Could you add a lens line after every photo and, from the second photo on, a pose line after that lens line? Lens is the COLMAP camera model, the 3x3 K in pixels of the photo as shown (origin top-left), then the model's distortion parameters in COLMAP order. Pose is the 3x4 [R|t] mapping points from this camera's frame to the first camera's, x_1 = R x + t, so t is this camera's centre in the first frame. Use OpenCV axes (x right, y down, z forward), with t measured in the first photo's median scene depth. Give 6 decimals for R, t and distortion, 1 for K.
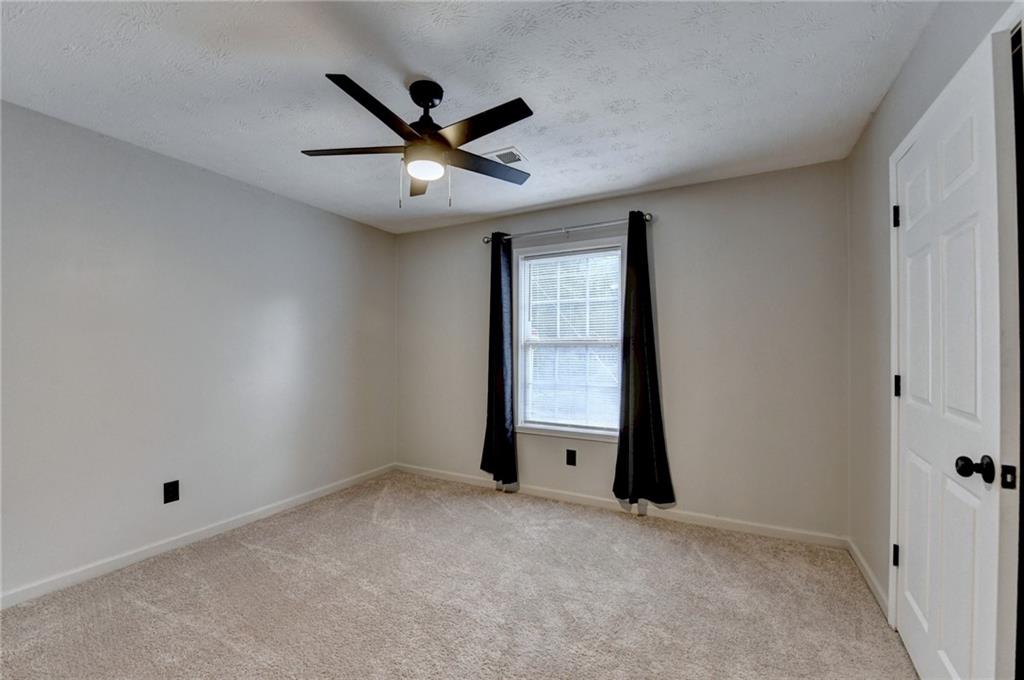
lens RADIAL K [[423.9, 0, 500.4], [0, 423.9, 348.1], [0, 0, 1]] dist [-0.017305, -0.000317]
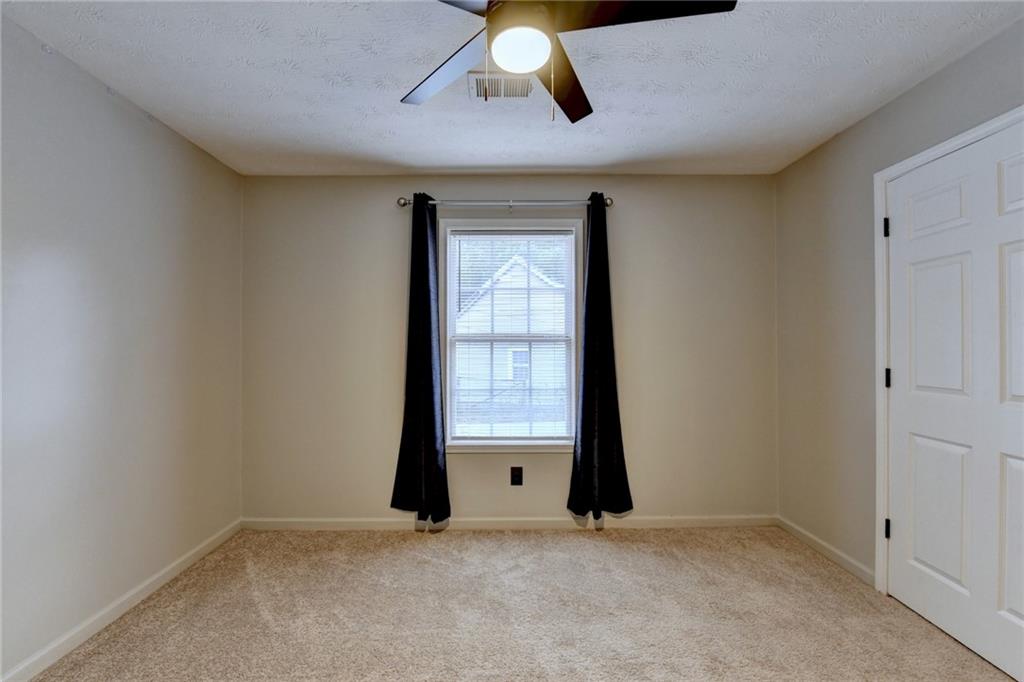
lens RADIAL K [[443.1, 0, 512.3], [0, 443.1, 344.0], [0, 0, 1]] dist [-0.016250, -0.000476]
pose [[0.874304, -0.000952, 0.485379, -0.282805], [0.002523, 0.999993, -0.002582, -0.000496], [-0.485373, 0.003482, 0.874300, 0.253902]]
